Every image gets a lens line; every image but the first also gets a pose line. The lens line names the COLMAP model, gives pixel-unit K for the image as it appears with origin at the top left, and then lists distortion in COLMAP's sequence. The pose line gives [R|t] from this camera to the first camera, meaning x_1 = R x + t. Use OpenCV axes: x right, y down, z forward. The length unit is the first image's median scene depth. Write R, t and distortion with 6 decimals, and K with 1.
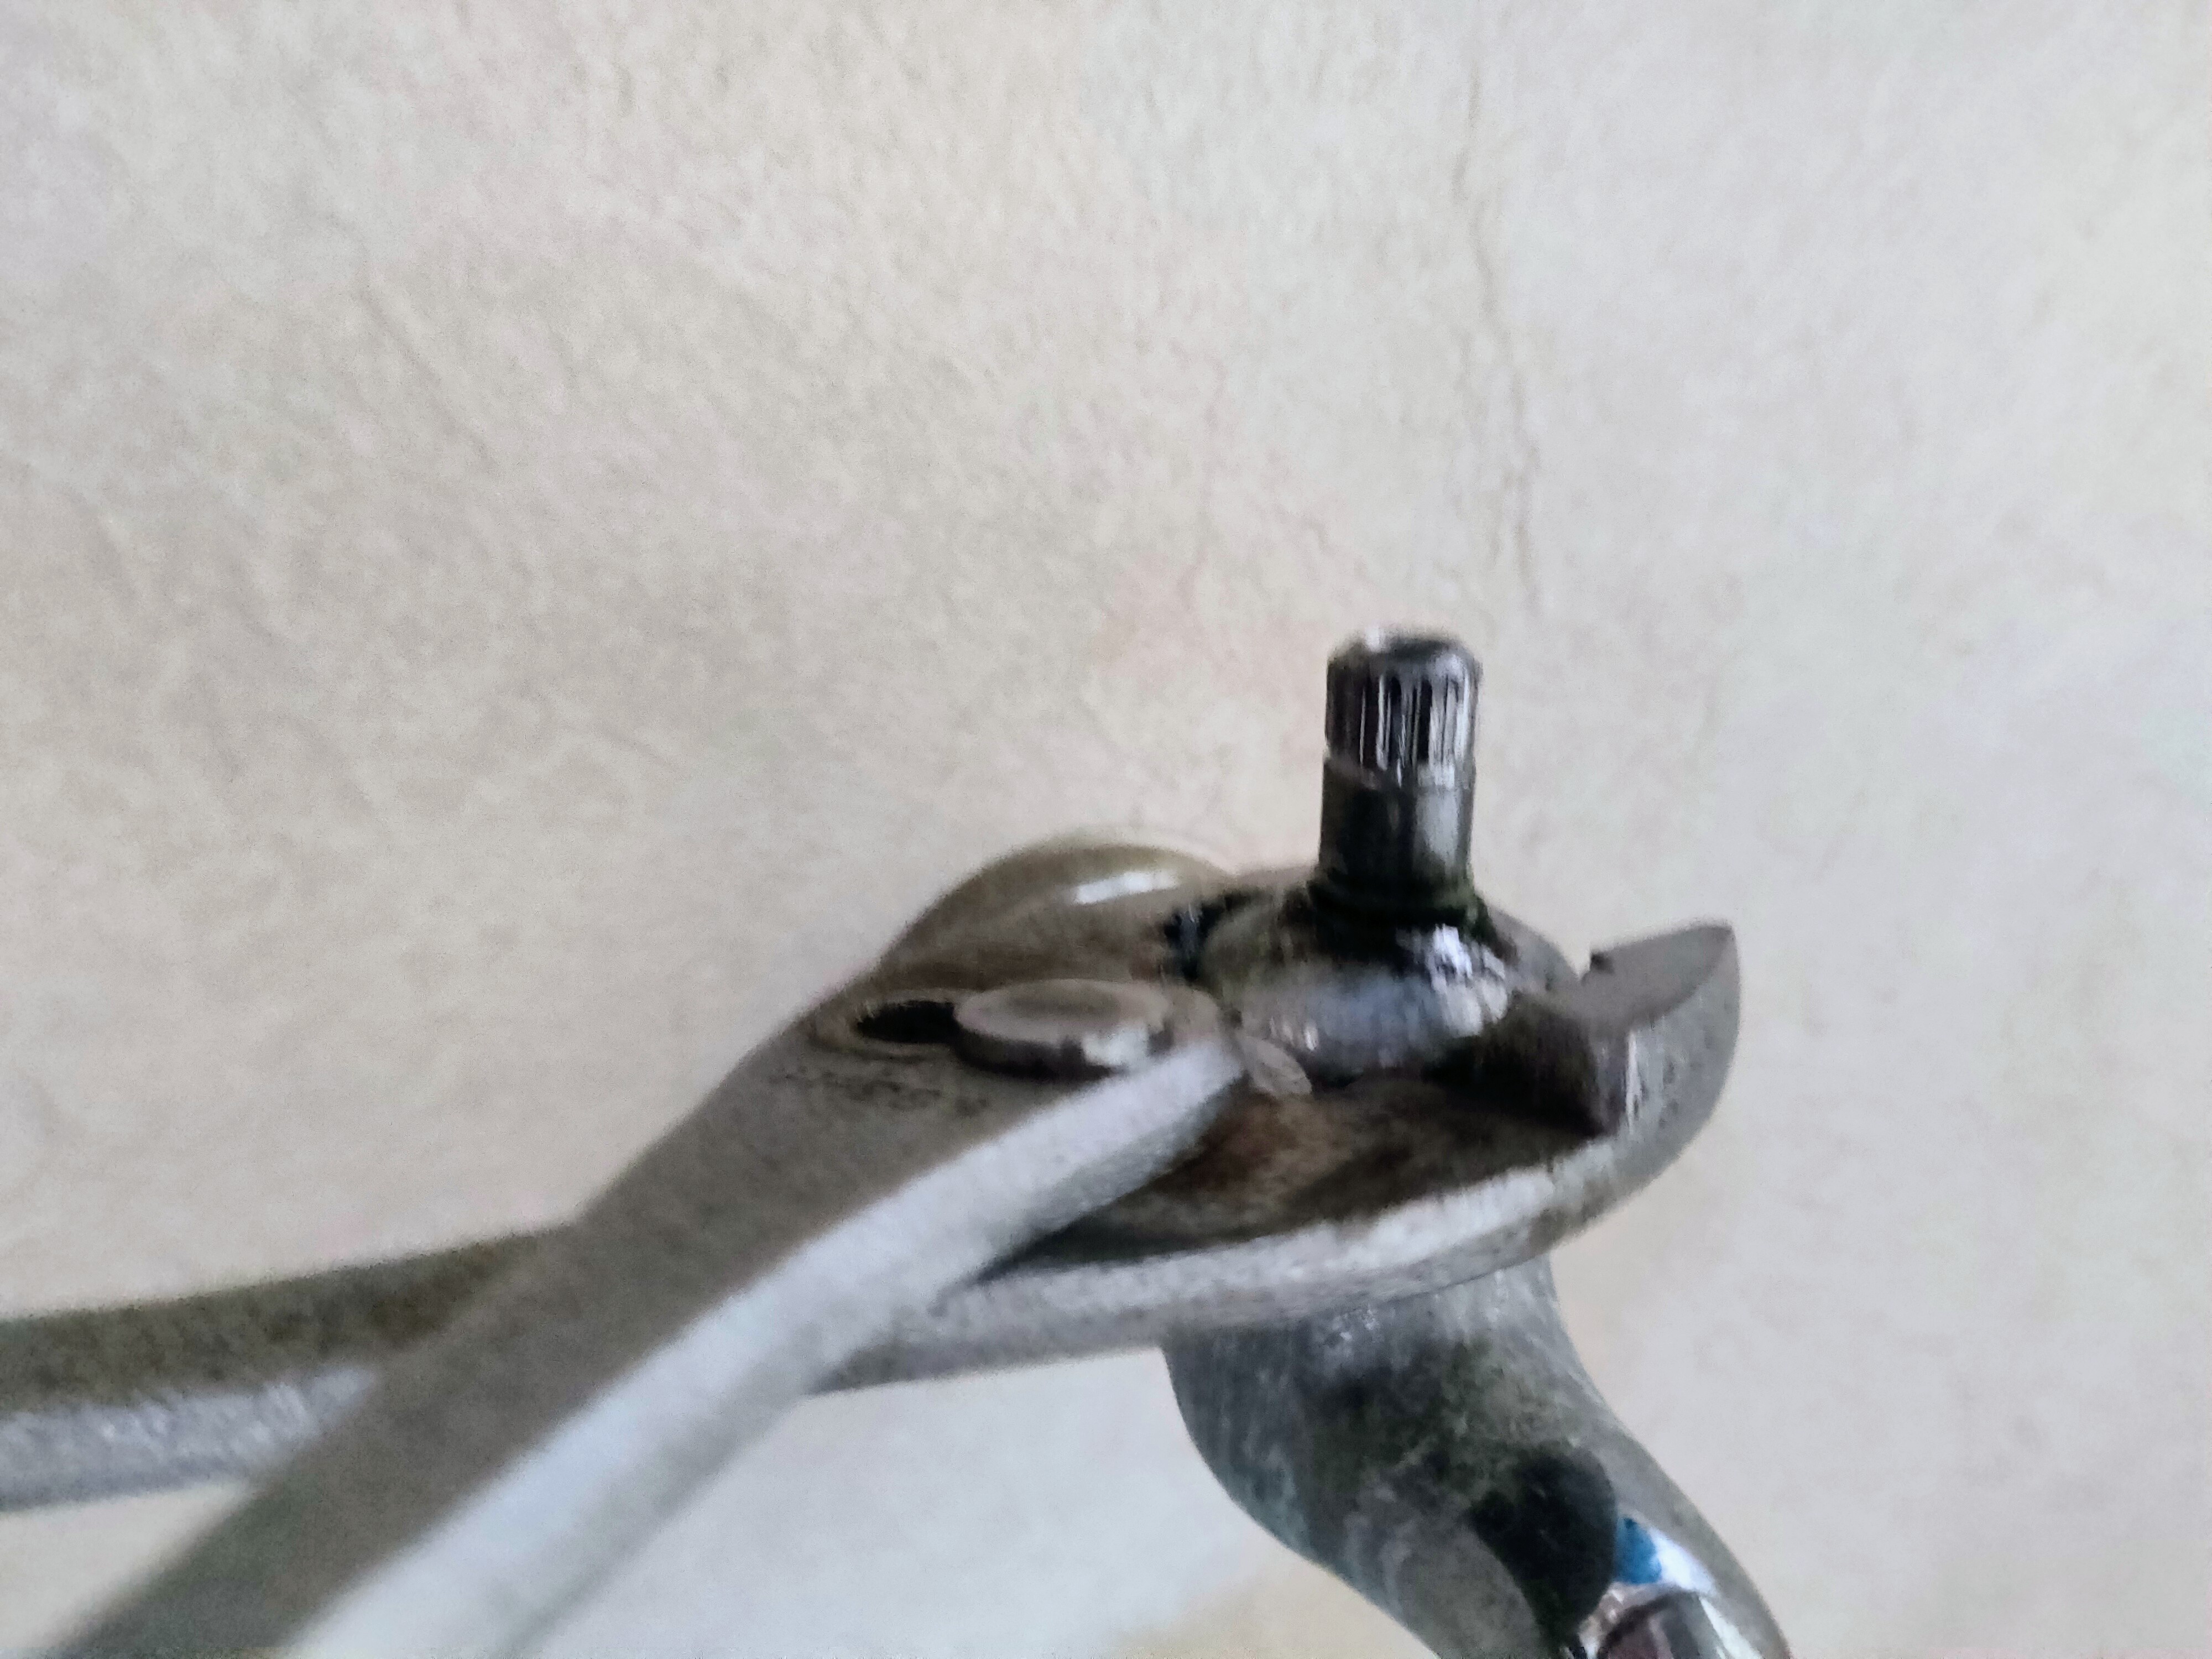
lens RADIAL K [[2072.7, 0, 1092.1], [0, 2072.7, 817.8], [0, 0, 1]] dist [-0.007766, 0.000000]
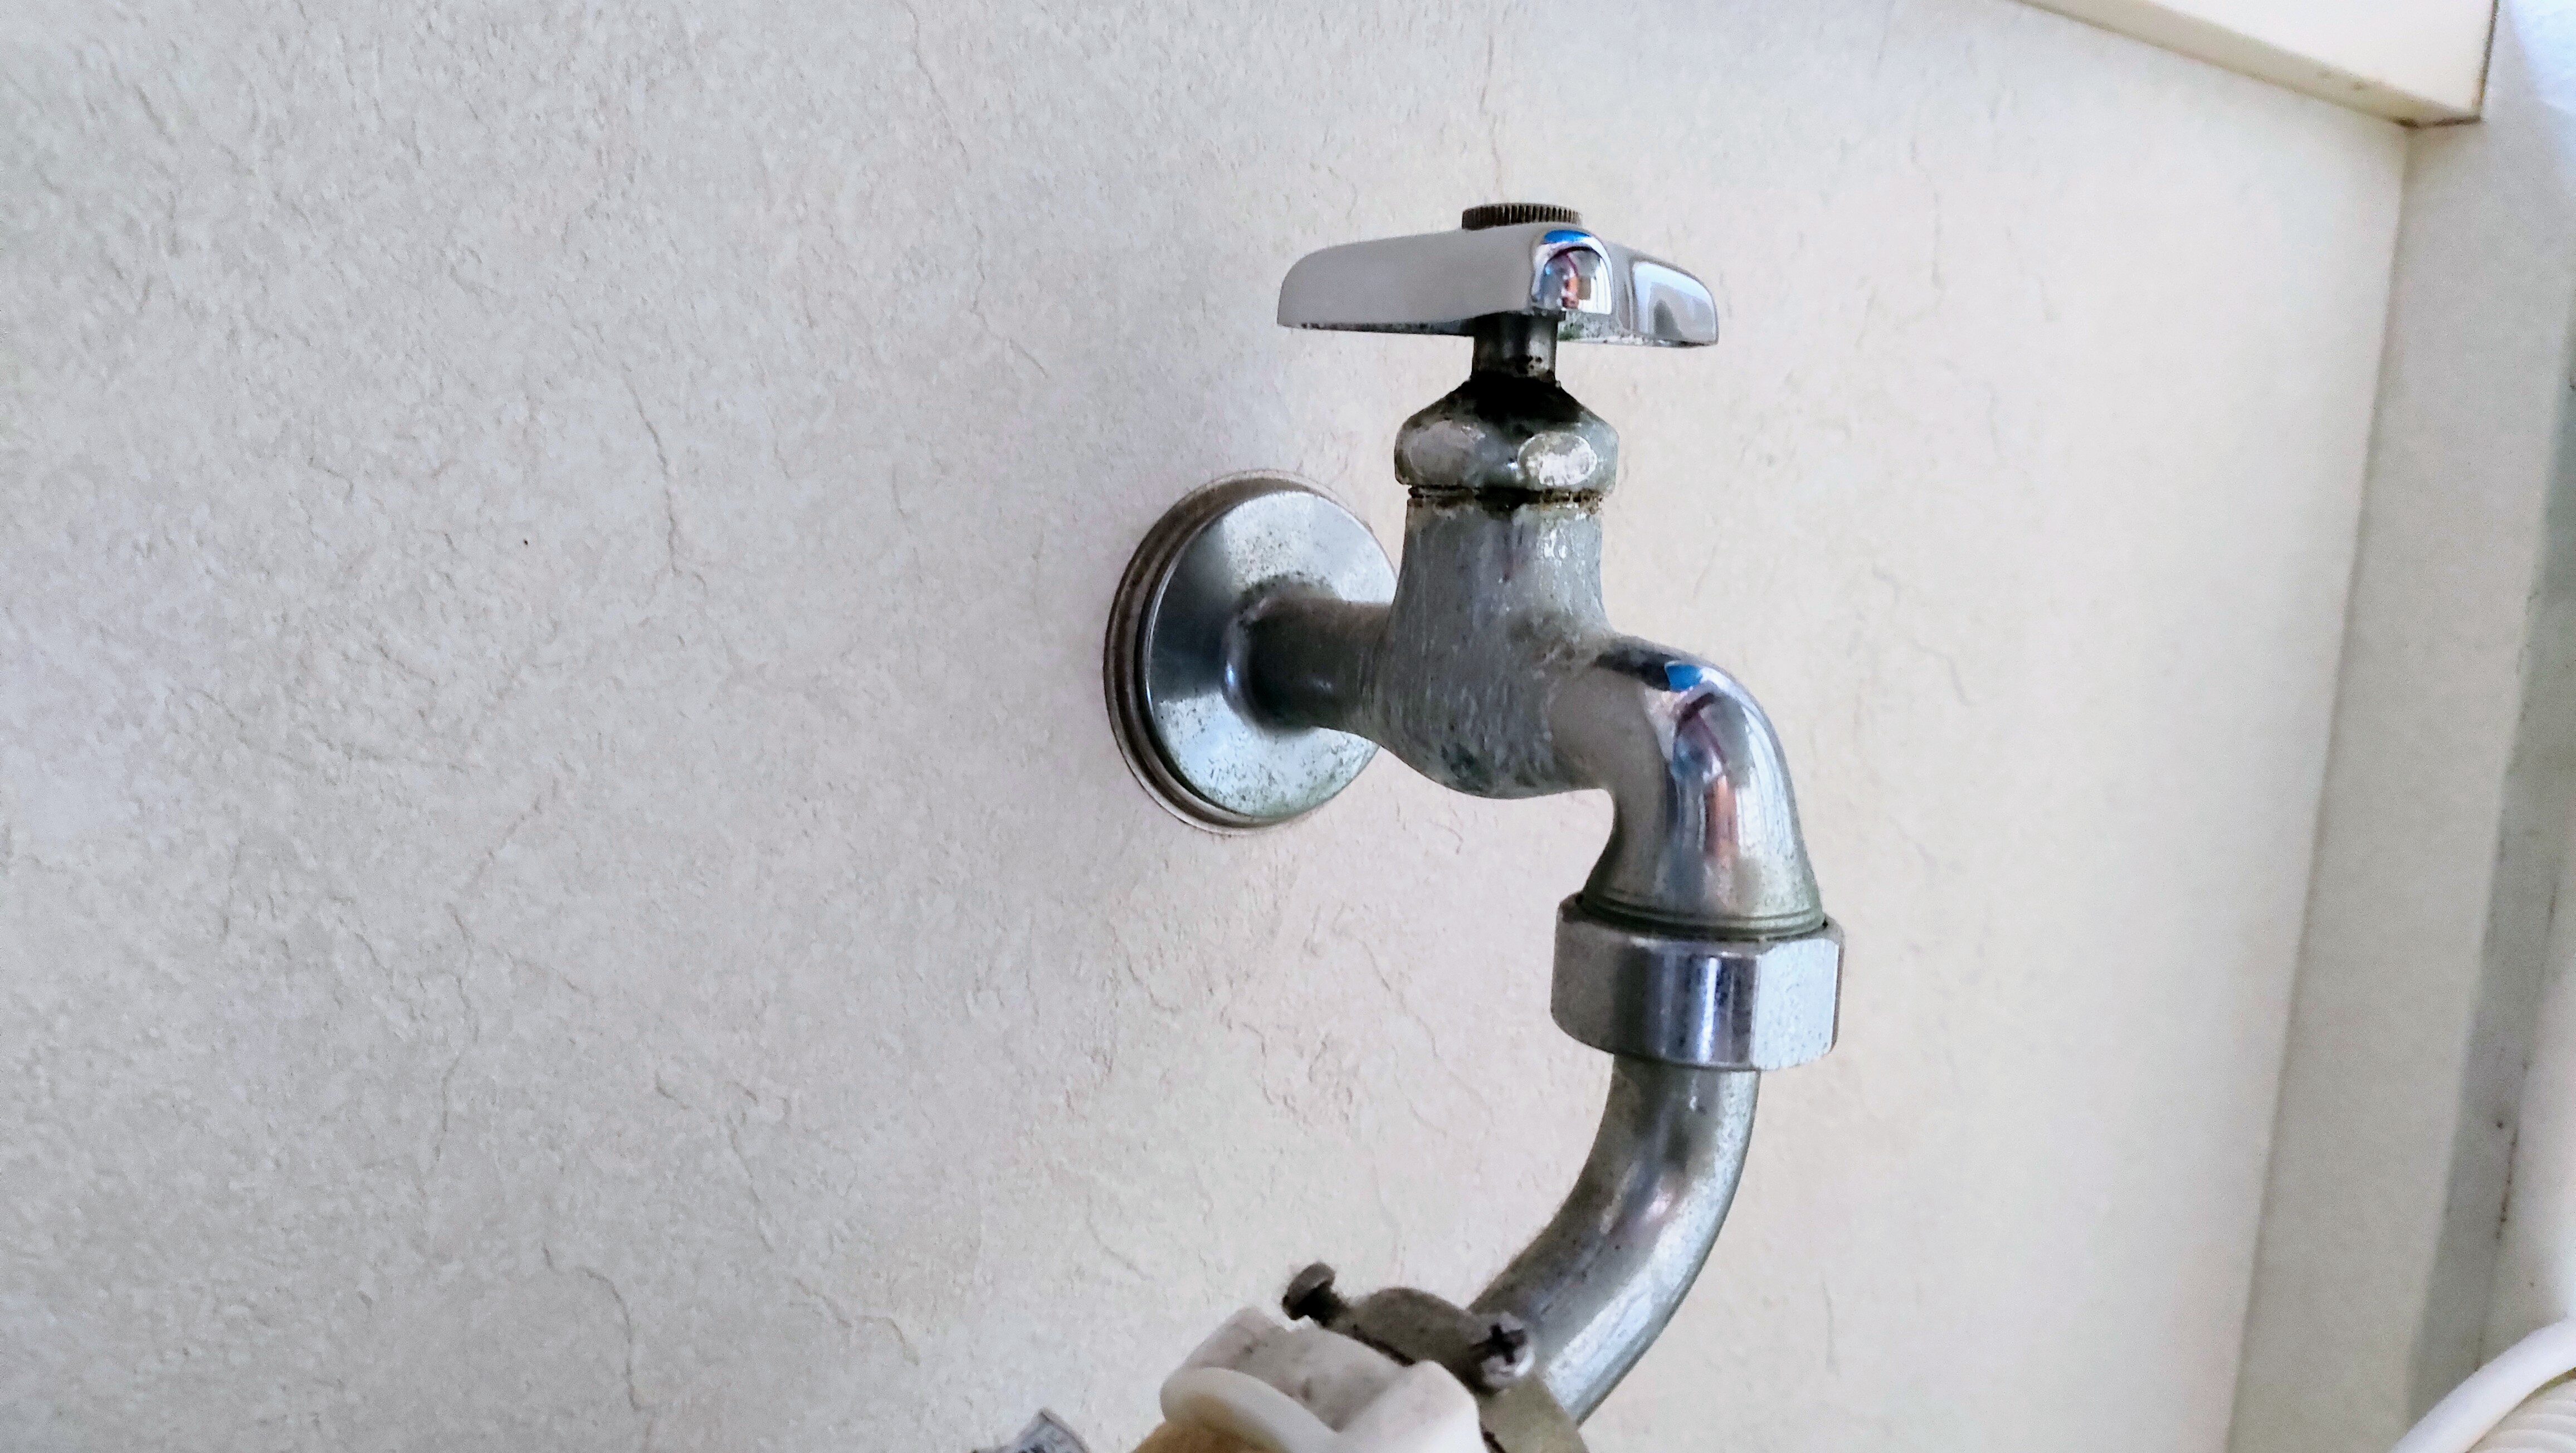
lens RADIAL K [[2069.8, 0, 1271.1], [0, 2069.8, 738.2], [0, 0, 1]] dist [0.035717, -0.006915]
pose [[0.979290, 0.012680, 0.202063, -0.370512], [0.031903, 0.975904, -0.215856, 0.632214], [-0.199931, 0.217832, 0.955289, -0.537784]]
